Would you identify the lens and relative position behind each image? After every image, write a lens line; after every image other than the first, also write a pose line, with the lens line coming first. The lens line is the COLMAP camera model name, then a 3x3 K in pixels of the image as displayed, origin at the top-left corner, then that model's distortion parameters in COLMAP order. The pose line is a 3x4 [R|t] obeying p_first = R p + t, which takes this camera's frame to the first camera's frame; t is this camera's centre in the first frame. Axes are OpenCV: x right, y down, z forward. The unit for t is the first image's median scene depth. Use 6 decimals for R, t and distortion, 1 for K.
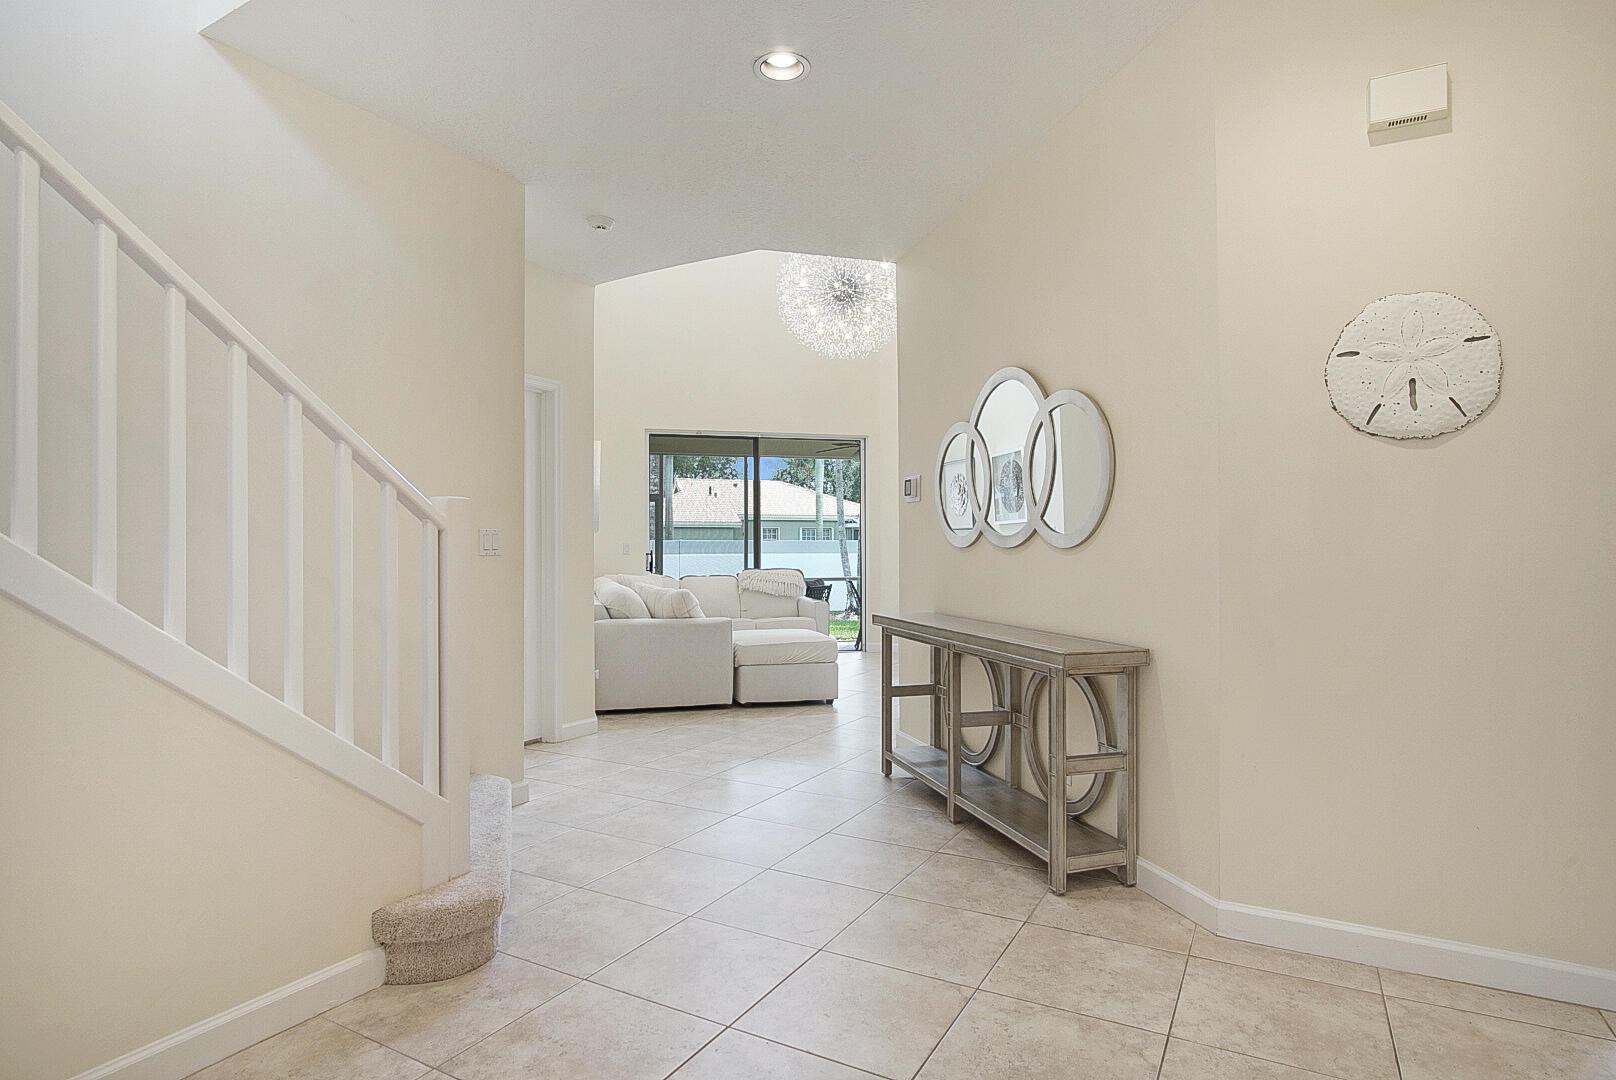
lens RADIAL K [[865.6, 0, 808.1], [0, 865.6, 541.6], [0, 0, 1]] dist [-0.023410, 0.001501]
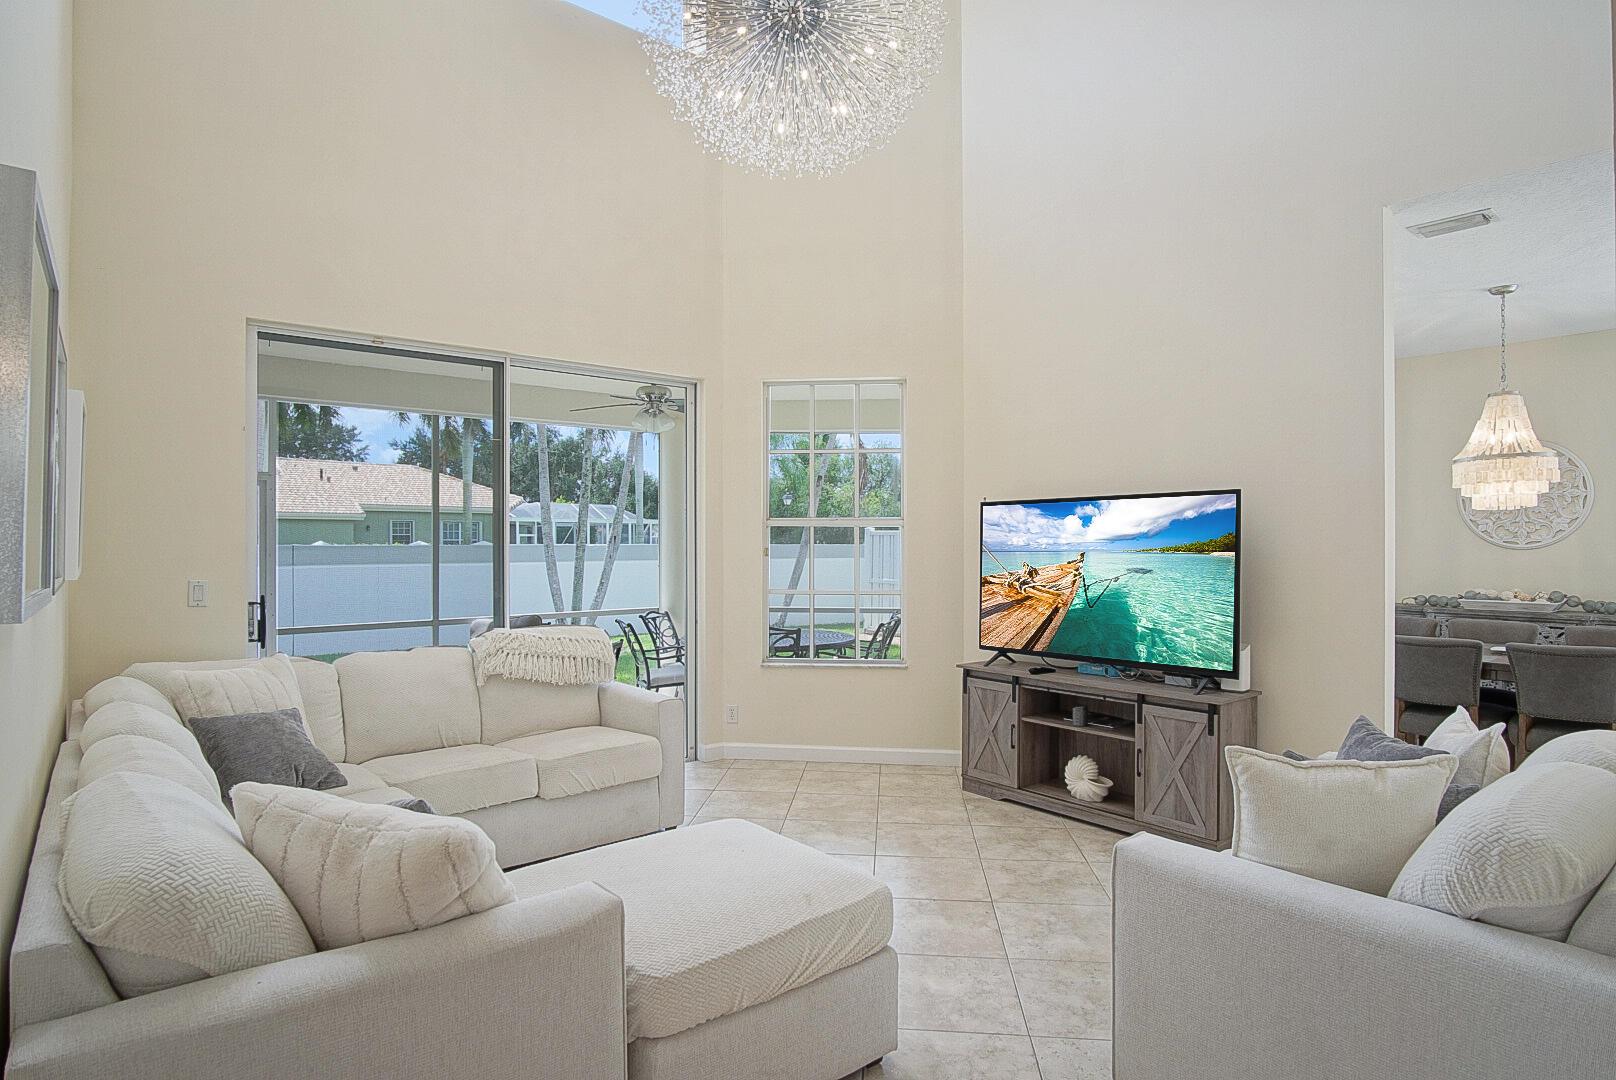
lens RADIAL K [[865.6, 0, 806.7], [0, 865.6, 544.2], [0, 0, 1]] dist [-0.023410, 0.001501]
pose [[0.916831, -0.001225, 0.399273, -0.100729], [-0.003441, 0.999934, 0.010970, -0.022914], [-0.399260, -0.011431, 0.916766, 0.484103]]
